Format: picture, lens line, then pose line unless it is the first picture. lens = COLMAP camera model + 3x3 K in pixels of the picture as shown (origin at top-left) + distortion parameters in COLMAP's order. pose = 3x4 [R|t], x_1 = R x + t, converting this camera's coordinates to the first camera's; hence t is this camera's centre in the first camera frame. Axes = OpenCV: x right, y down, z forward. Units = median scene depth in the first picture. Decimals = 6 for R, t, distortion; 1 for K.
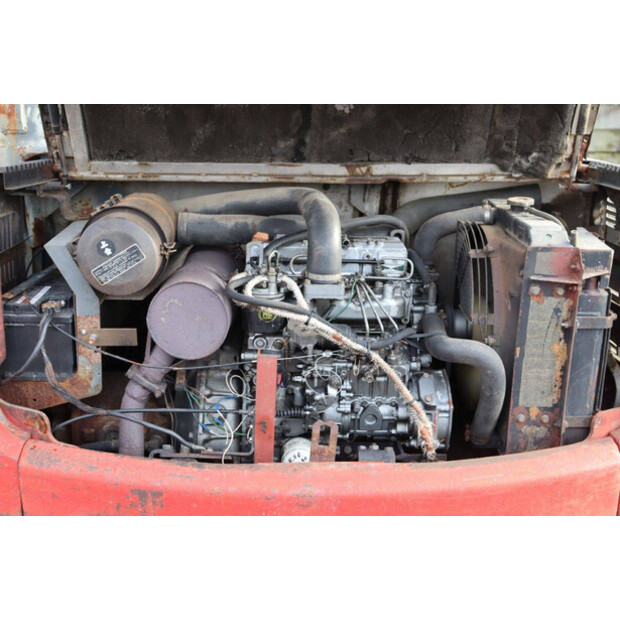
lens RADIAL K [[807.6, 0, 309.5], [0, 807.6, 323.3], [0, 0, 1]] dist [0.035106, 0.416263]
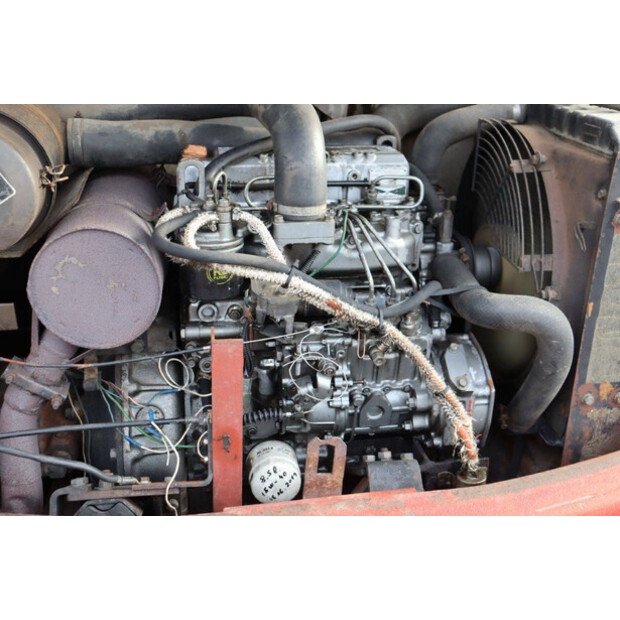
lens RADIAL K [[745.4, 0, 310.0], [0, 745.4, 310.0], [0, 0, 1]] dist [-0.045340, 0.301155]
pose [[0.989513, -0.060233, 0.131286, -0.060283], [0.046325, 0.993229, 0.106533, -0.040798], [-0.136814, -0.099334, 0.985604, 0.392038]]
